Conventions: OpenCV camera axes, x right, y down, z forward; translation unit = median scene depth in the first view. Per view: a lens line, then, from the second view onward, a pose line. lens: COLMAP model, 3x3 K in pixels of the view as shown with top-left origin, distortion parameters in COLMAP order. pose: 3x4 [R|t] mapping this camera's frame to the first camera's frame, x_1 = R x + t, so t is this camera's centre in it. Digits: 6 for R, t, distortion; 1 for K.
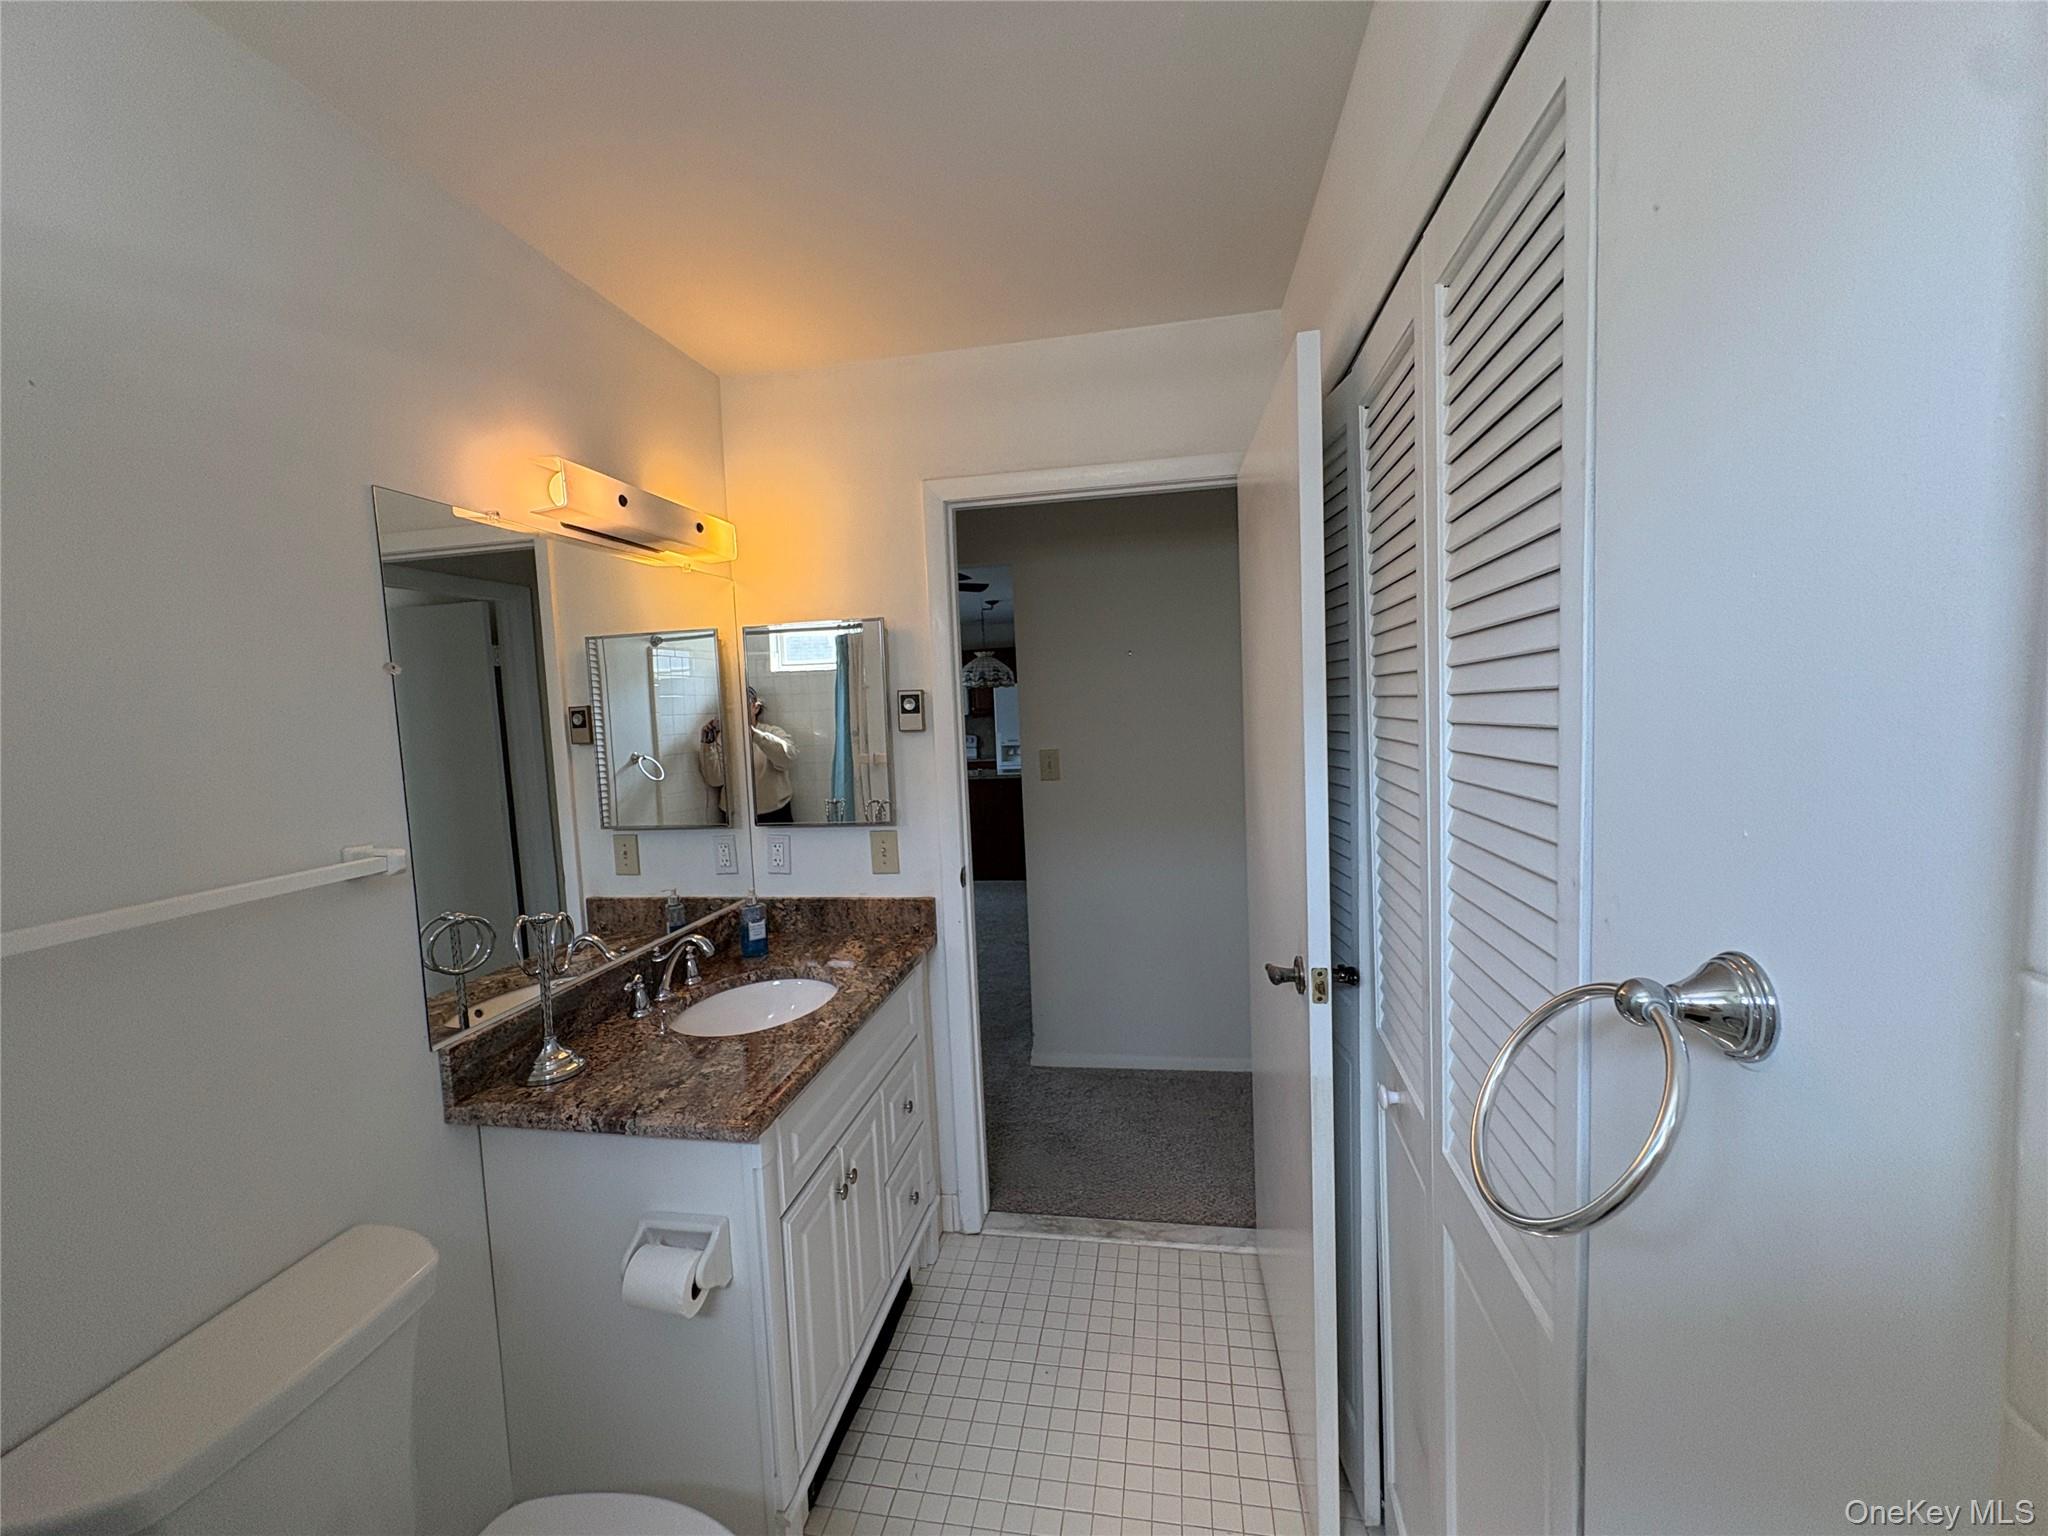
lens RADIAL K [[820.2, 0, 1025.5], [0, 820.2, 765.3], [0, 0, 1]] dist [-0.003457, 0.000945]
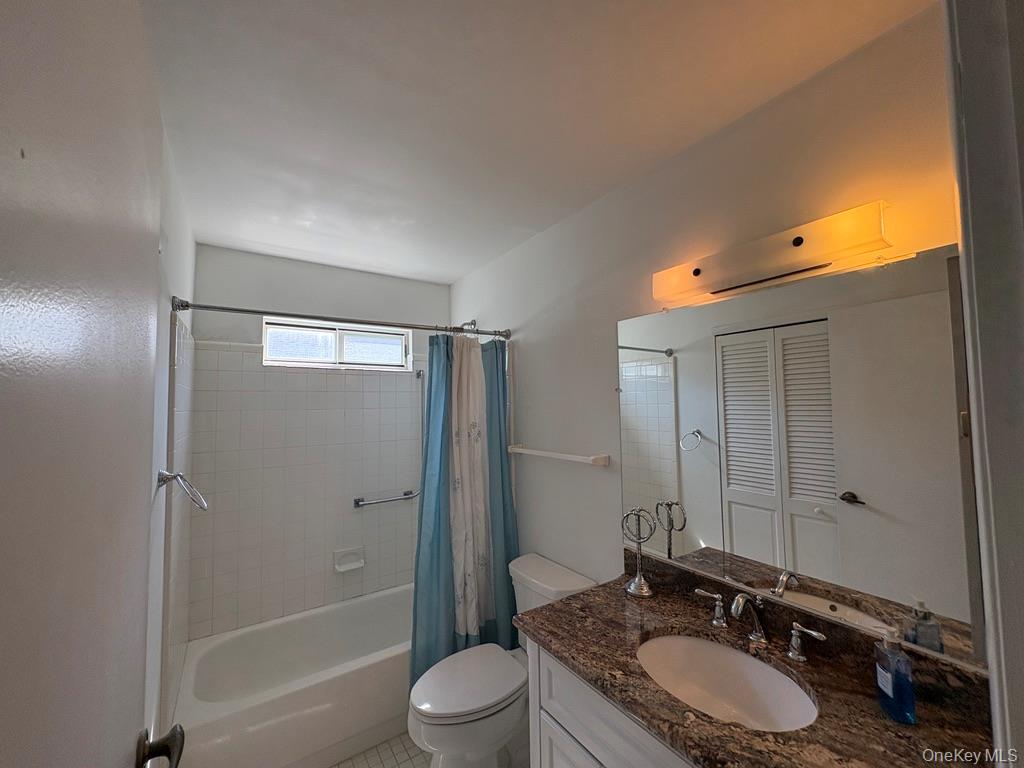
lens RADIAL K [[410.1, 0, 513.7], [0, 410.1, 383.7], [0, 0, 1]] dist [-0.003457, 0.000945]
pose [[-0.723645, 0.021925, -0.689825, 0.270243], [-0.000292, 0.999485, 0.032073, -0.135865], [0.690173, 0.023411, -0.723266, 1.240813]]
